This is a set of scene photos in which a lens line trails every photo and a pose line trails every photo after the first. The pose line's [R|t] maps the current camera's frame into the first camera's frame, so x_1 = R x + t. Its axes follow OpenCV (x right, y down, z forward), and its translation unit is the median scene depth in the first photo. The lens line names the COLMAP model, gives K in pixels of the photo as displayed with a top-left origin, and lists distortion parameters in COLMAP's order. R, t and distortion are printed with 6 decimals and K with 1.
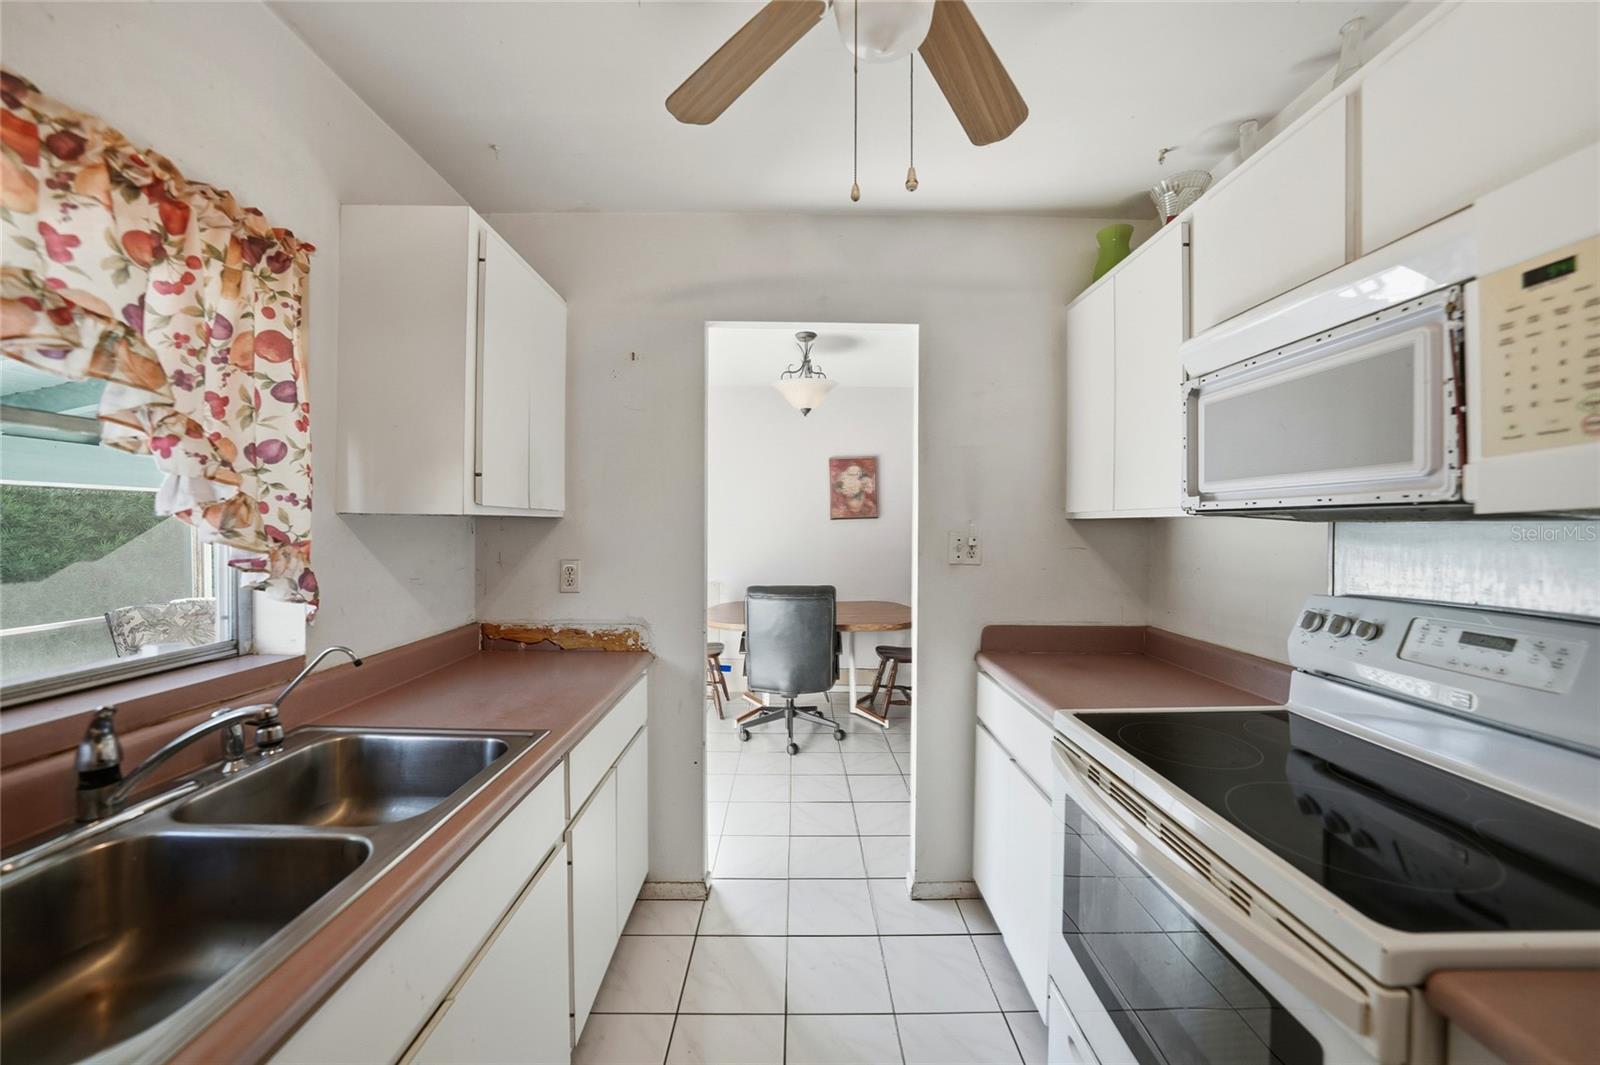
lens RADIAL K [[556.9, 0, 807.7], [0, 556.9, 529.4], [0, 0, 1]] dist [-0.020367, 0.001732]
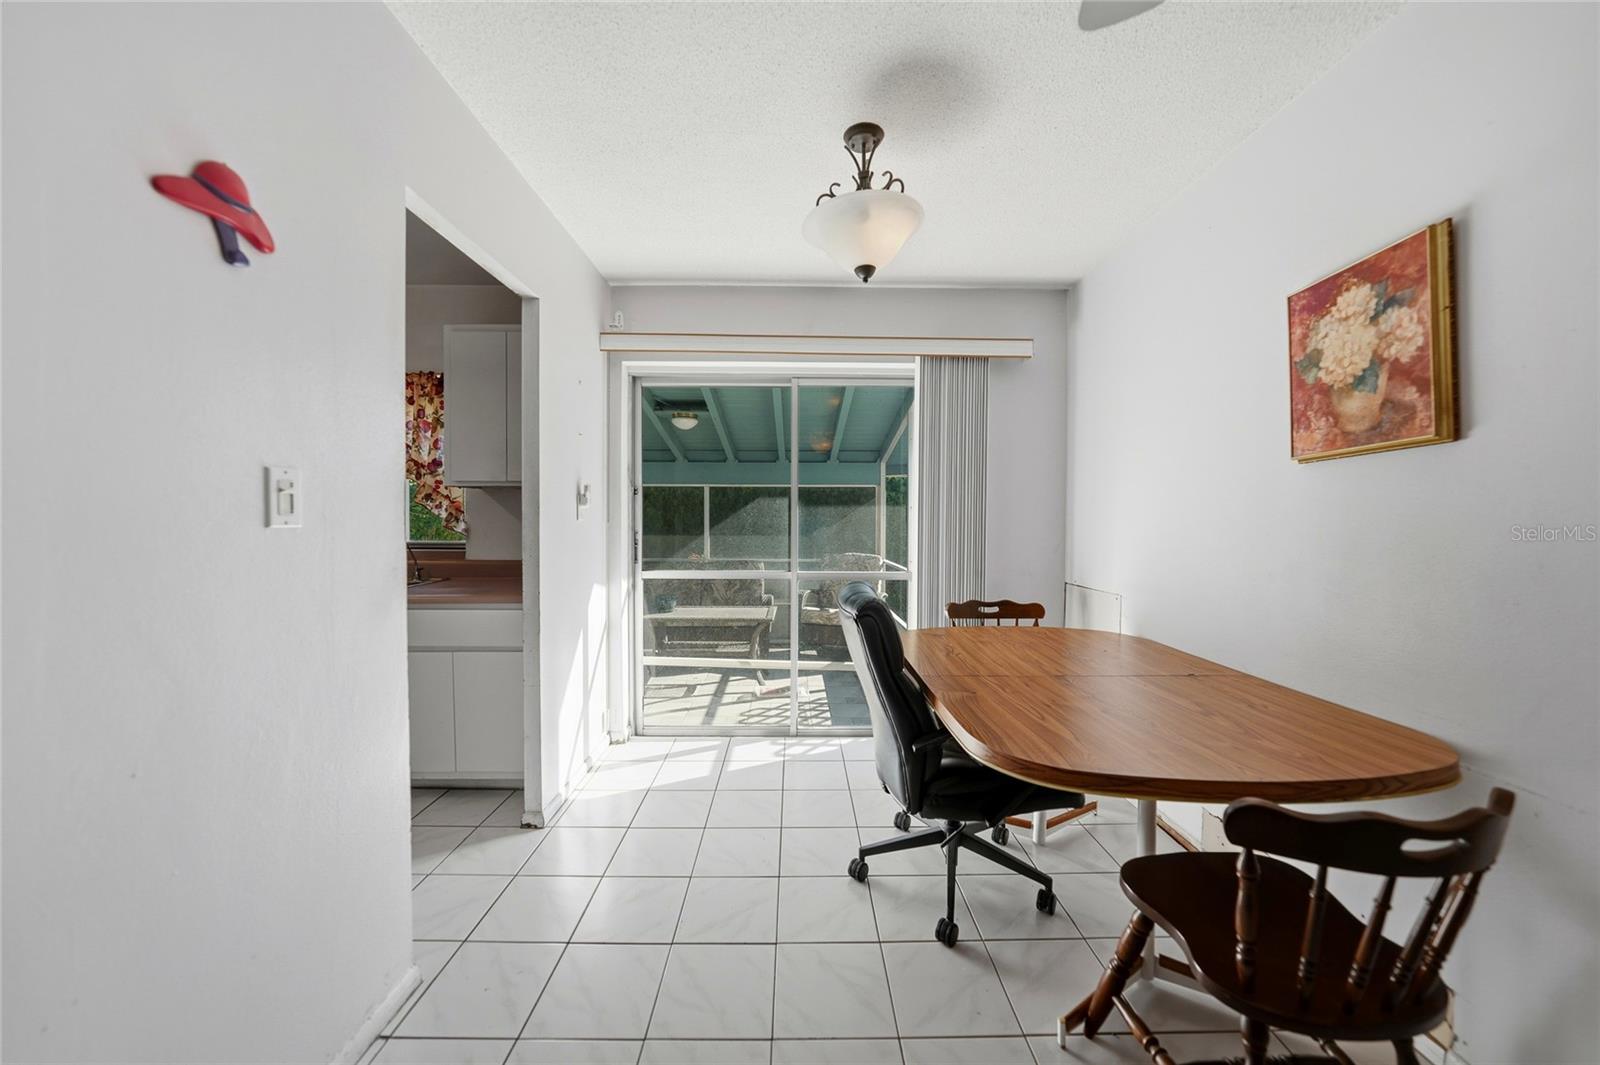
lens RADIAL K [[556.9, 0, 803.7], [0, 556.9, 528.3], [0, 0, 1]] dist [-0.020367, 0.001732]
pose [[-0.001899, 0.016028, -0.999870, 0.486013], [-0.013539, 0.999779, 0.016052, 0.028138], [0.999907, 0.013567, -0.001682, 0.839086]]
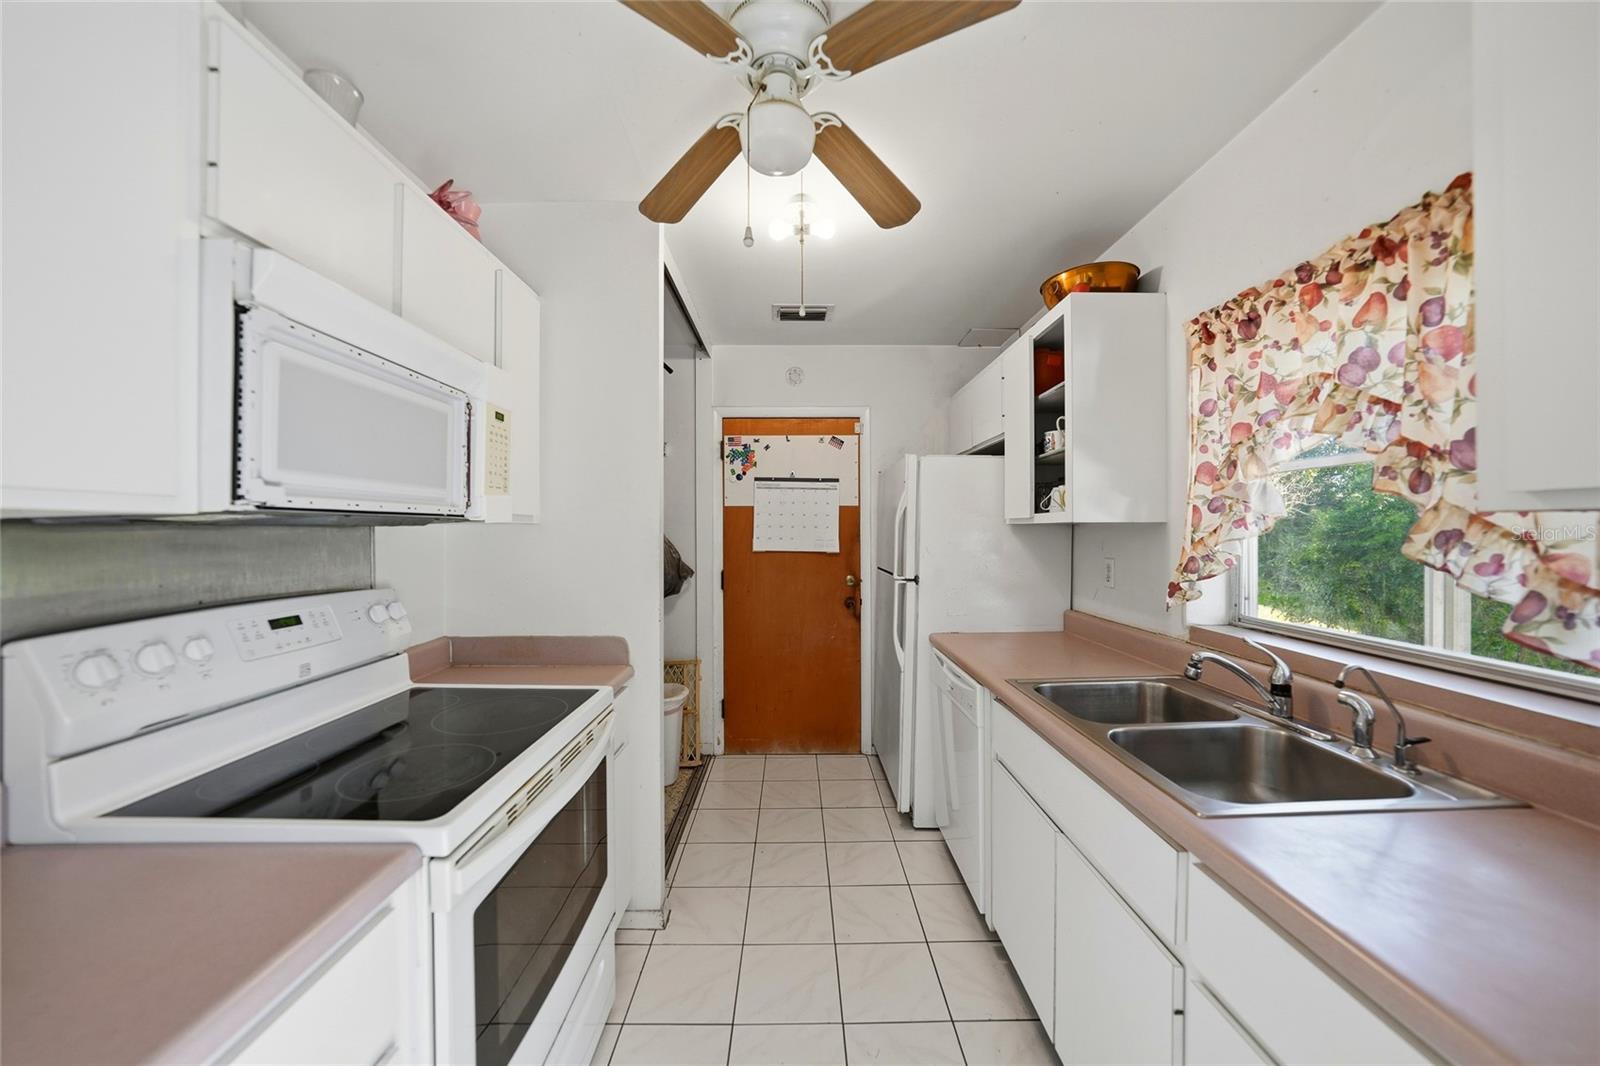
lens RADIAL K [[556.9, 0, 795.1], [0, 556.9, 536.1], [0, 0, 1]] dist [-0.020367, 0.001732]
pose [[-0.999969, -0.001083, -0.007813, 0.026617], [-0.001157, 0.999954, 0.009509, -0.000664], [0.007803, 0.009518, -0.999924, 0.567266]]
